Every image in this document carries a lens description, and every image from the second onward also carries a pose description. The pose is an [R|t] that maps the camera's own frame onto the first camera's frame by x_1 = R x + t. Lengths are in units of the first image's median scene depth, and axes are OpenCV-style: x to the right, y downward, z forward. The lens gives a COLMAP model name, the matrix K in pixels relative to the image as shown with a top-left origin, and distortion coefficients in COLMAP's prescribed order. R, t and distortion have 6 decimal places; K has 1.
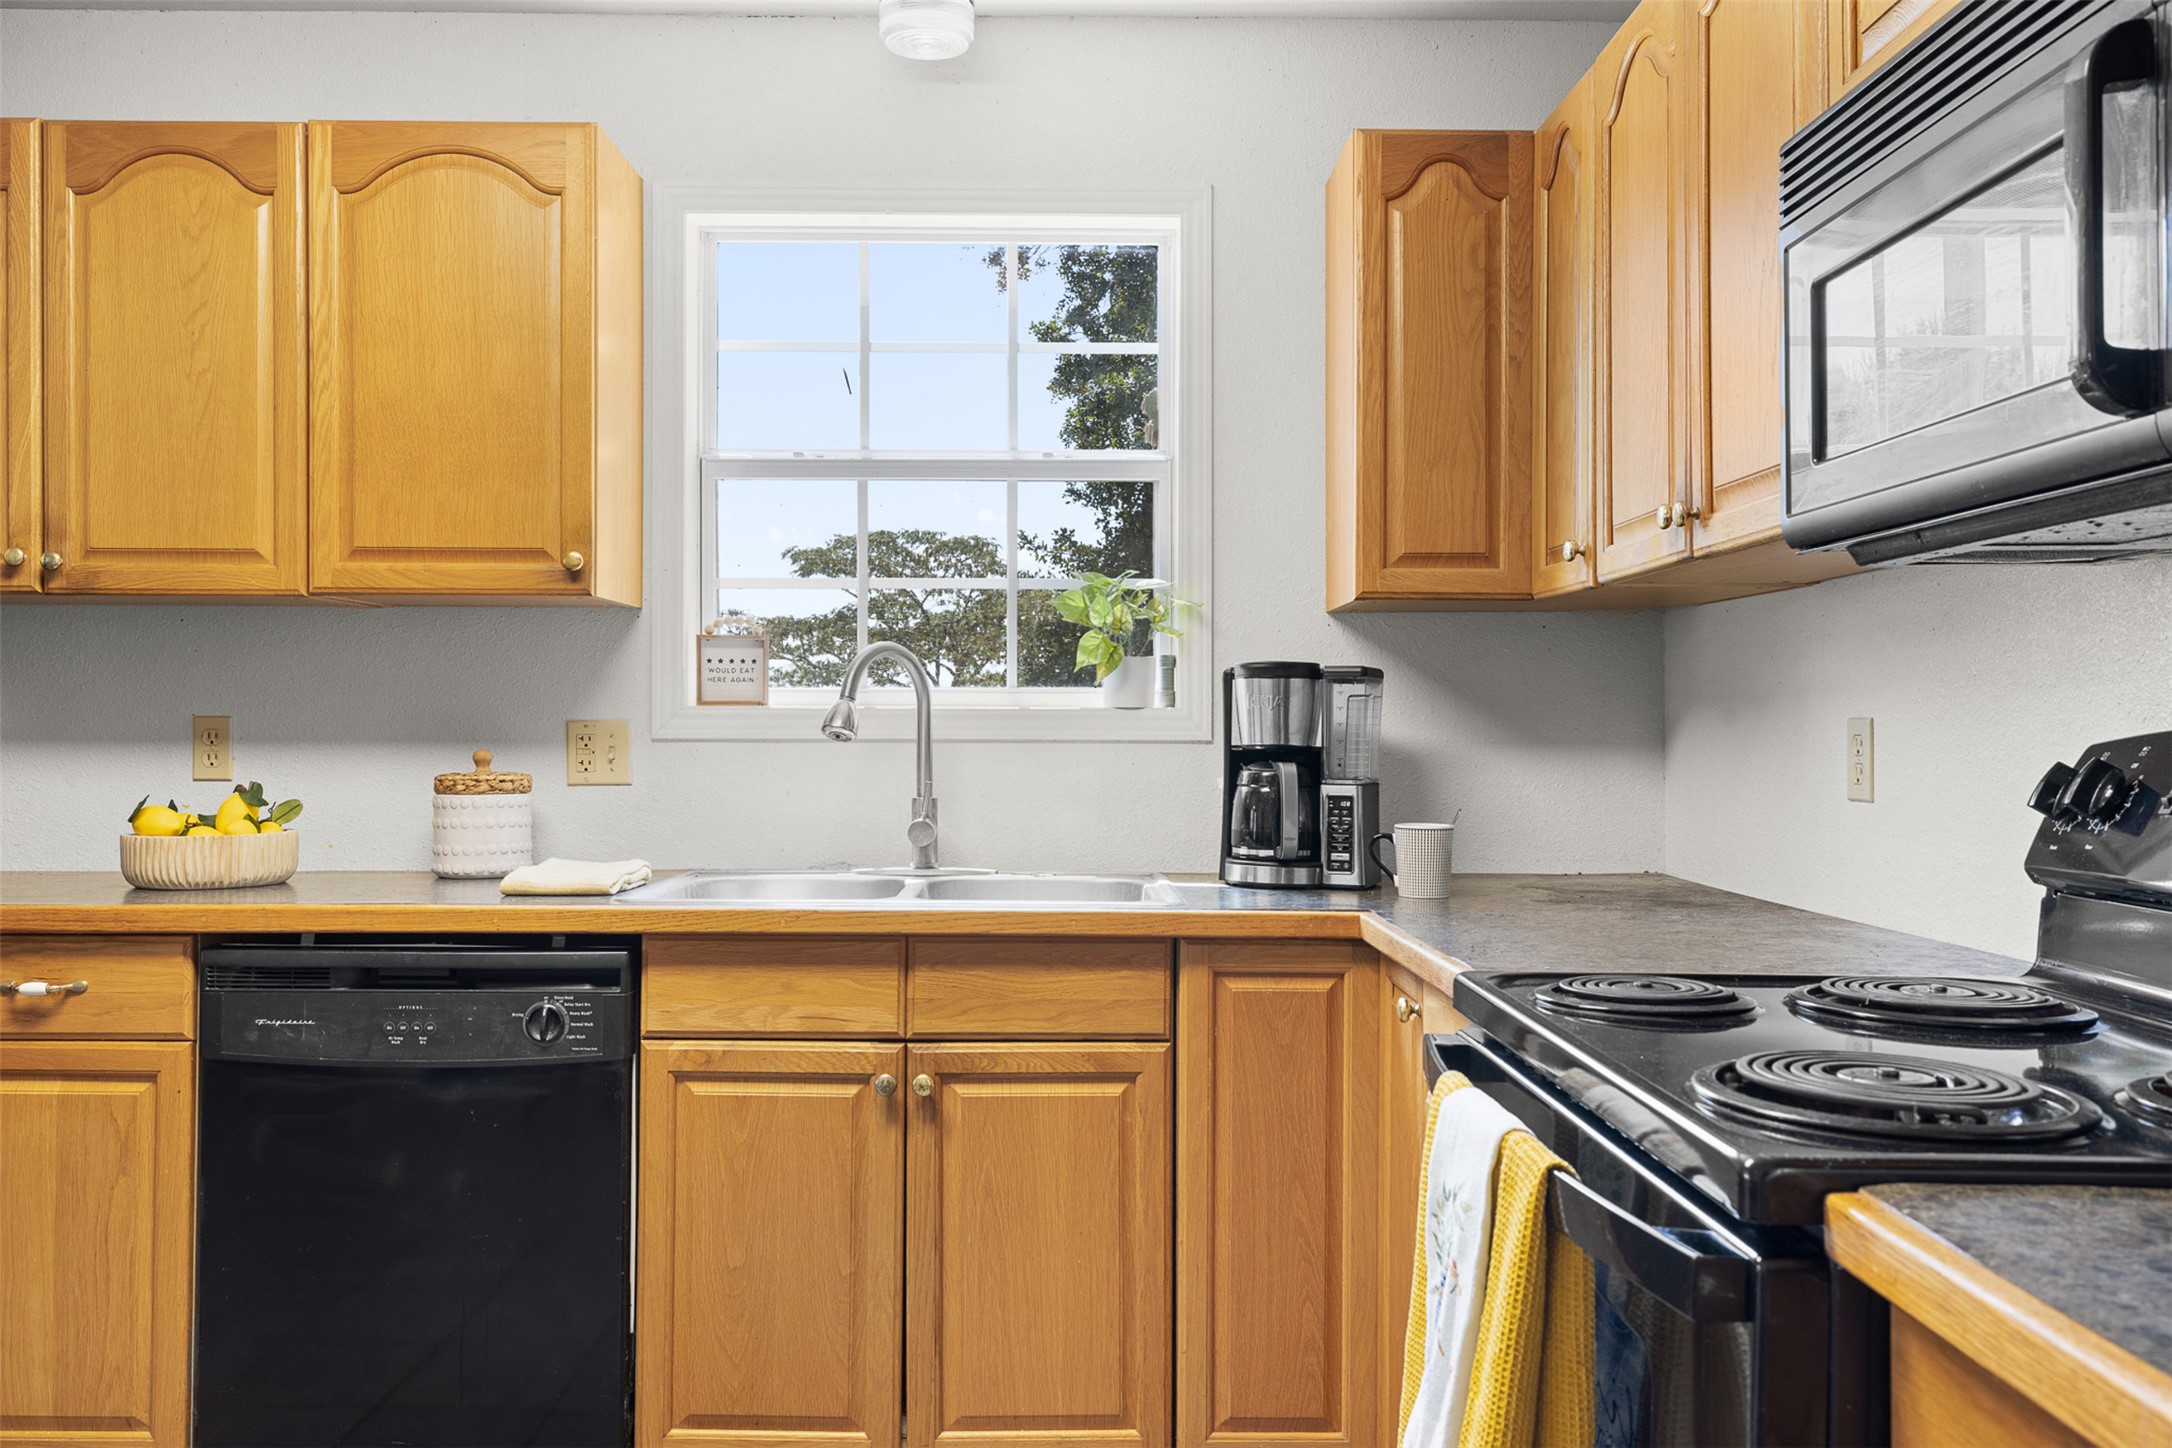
lens RADIAL K [[1794.4, 0, 1084.3], [0, 1794.4, 710.1], [0, 0, 1]] dist [0.001184, 0.009467]
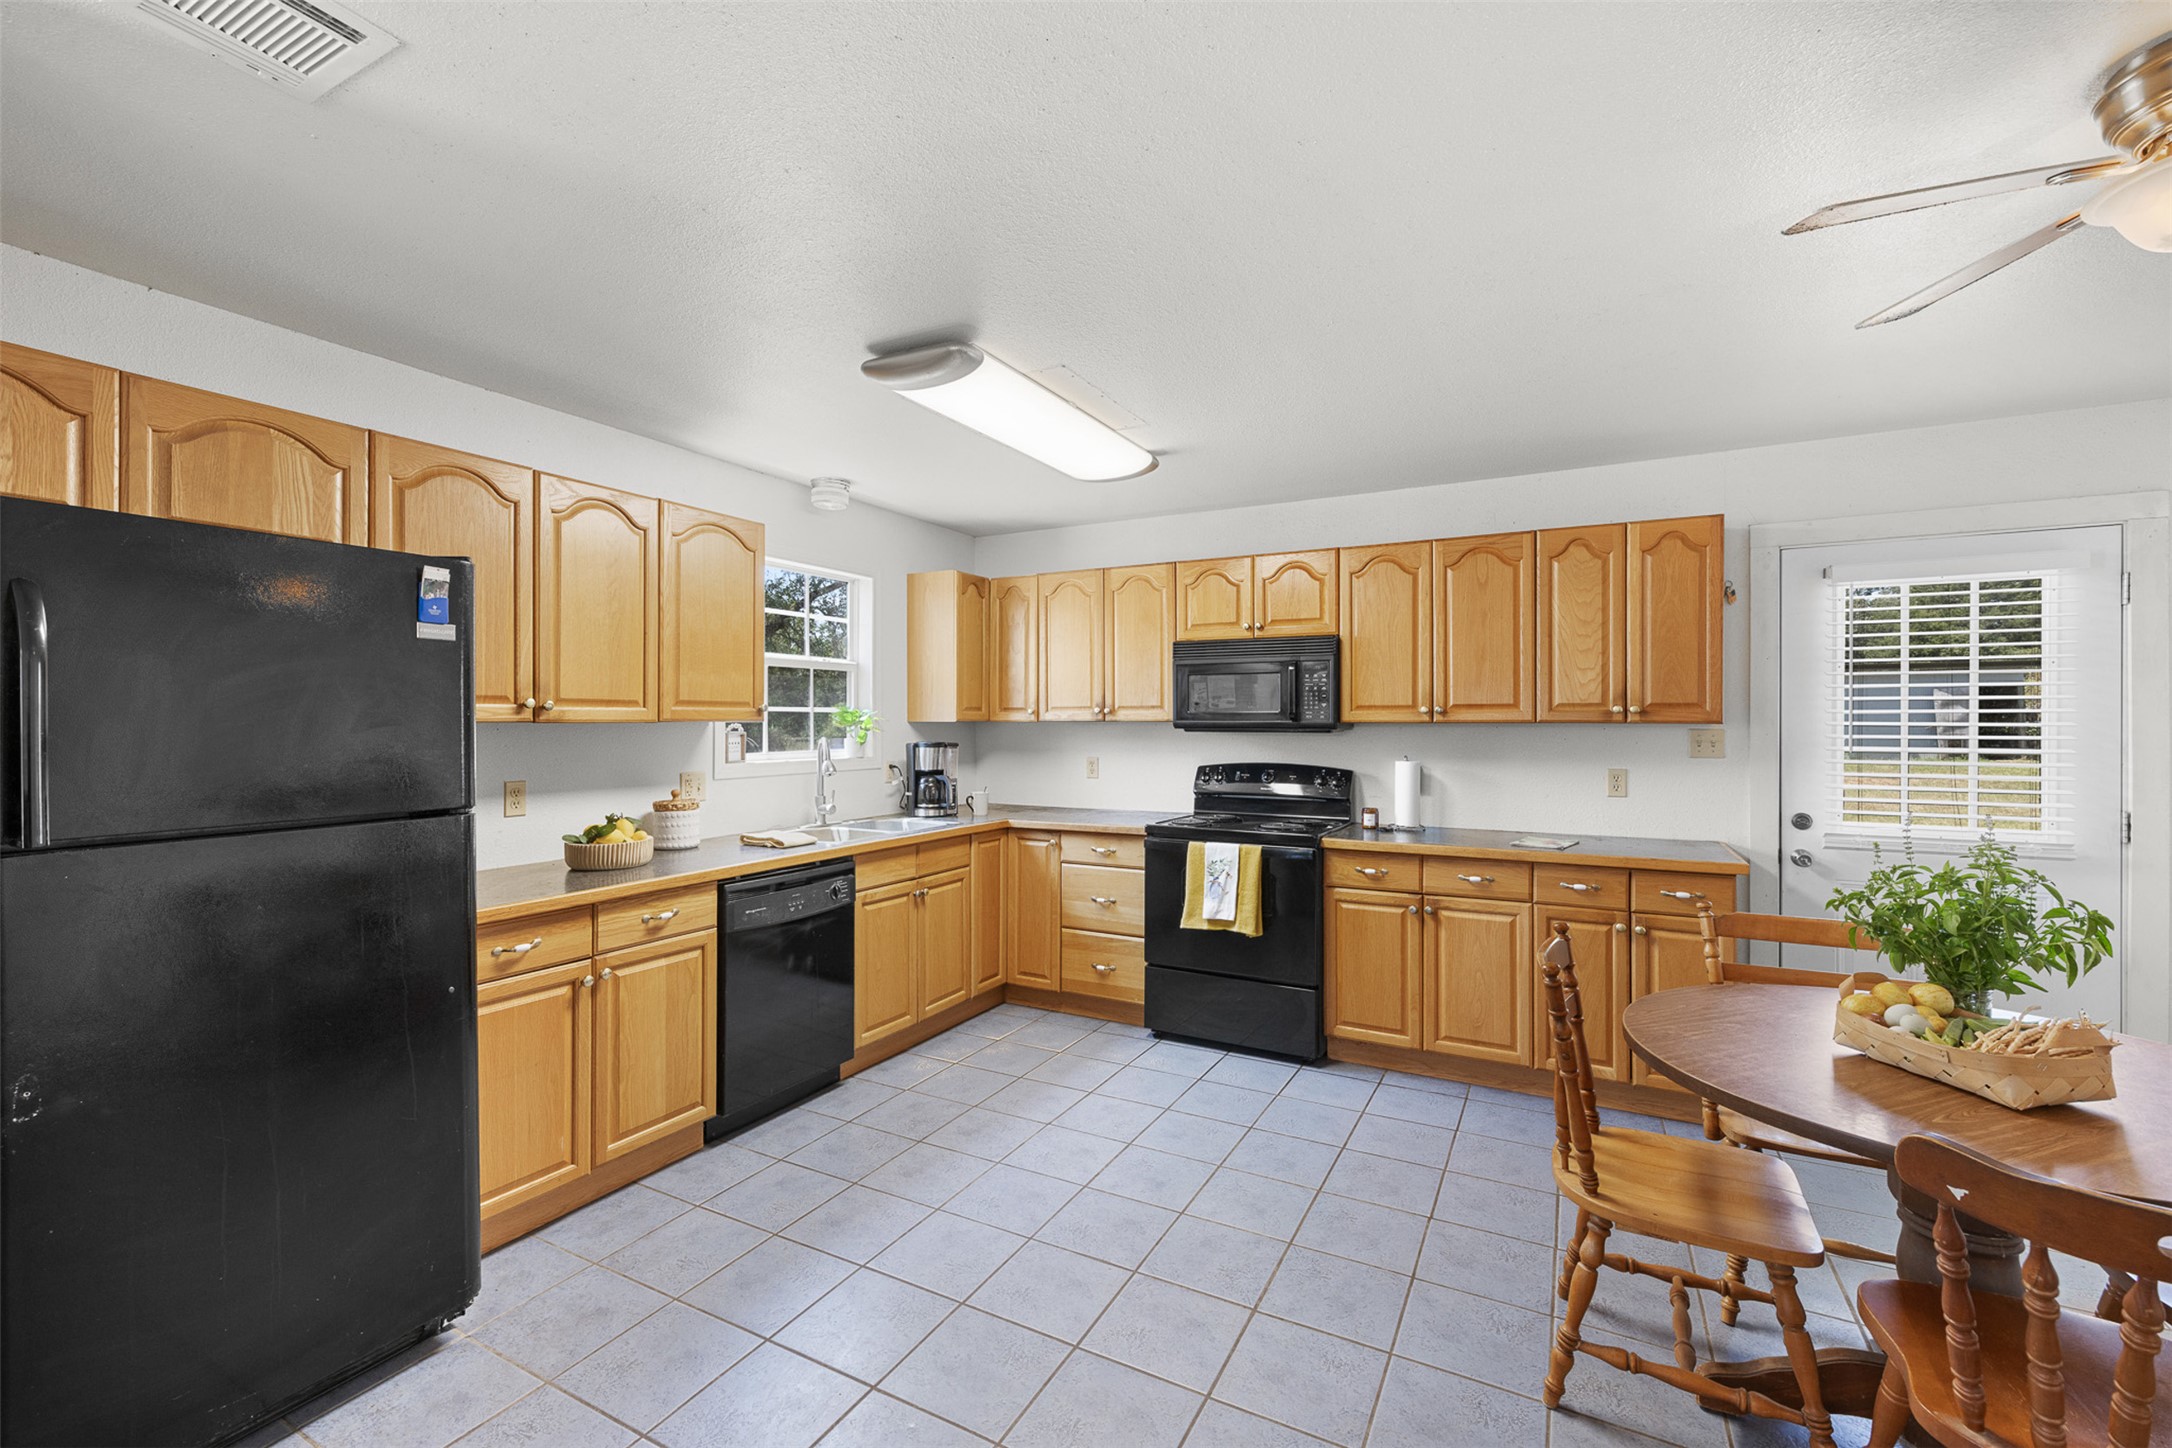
lens RADIAL K [[922.4, 0, 1082.9], [0, 922.4, 723.9], [0, 0, 1]] dist [0.002949, 0.001235]
pose [[0.478557, -0.006884, 0.878030, -1.286407], [-0.003135, 0.999949, 0.009549, -0.082731], [-0.878051, -0.007322, 0.478511, 0.045246]]
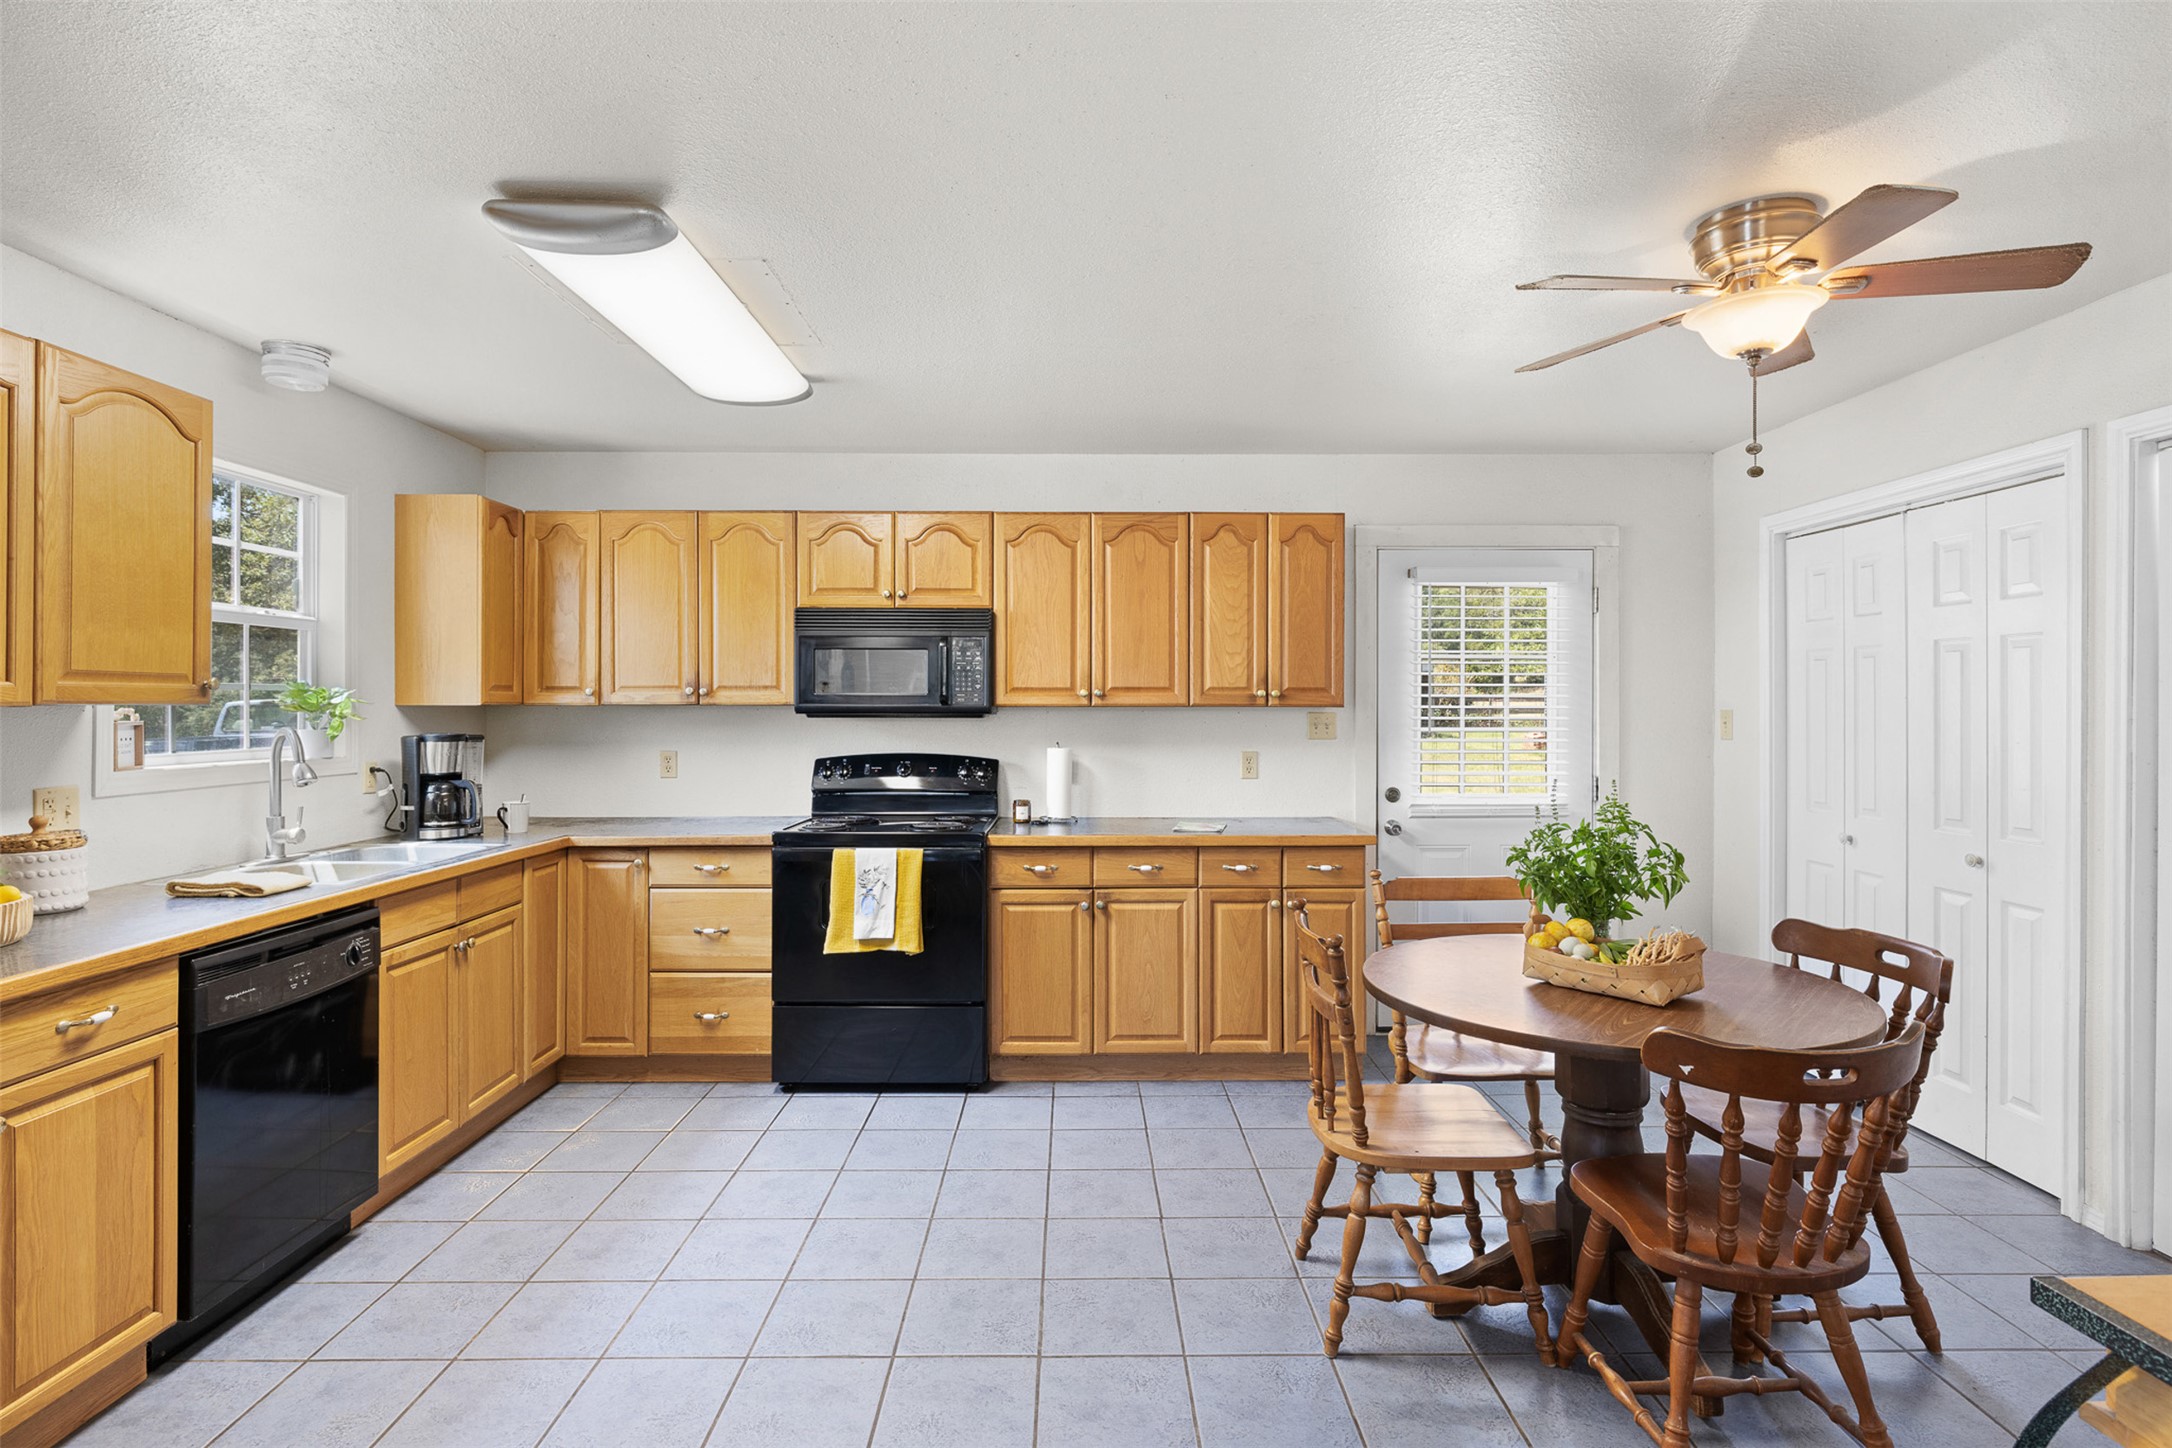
lens RADIAL K [[1095.7, 0, 1093.7], [0, 1095.7, 706.9], [0, 0, 1]] dist [-0.003635, 0.003379]
pose [[-0.011701, -0.006058, 0.999913, -1.375226], [-0.006261, 0.999962, 0.005985, -0.081365], [-0.999912, -0.006191, -0.011738, 0.277913]]
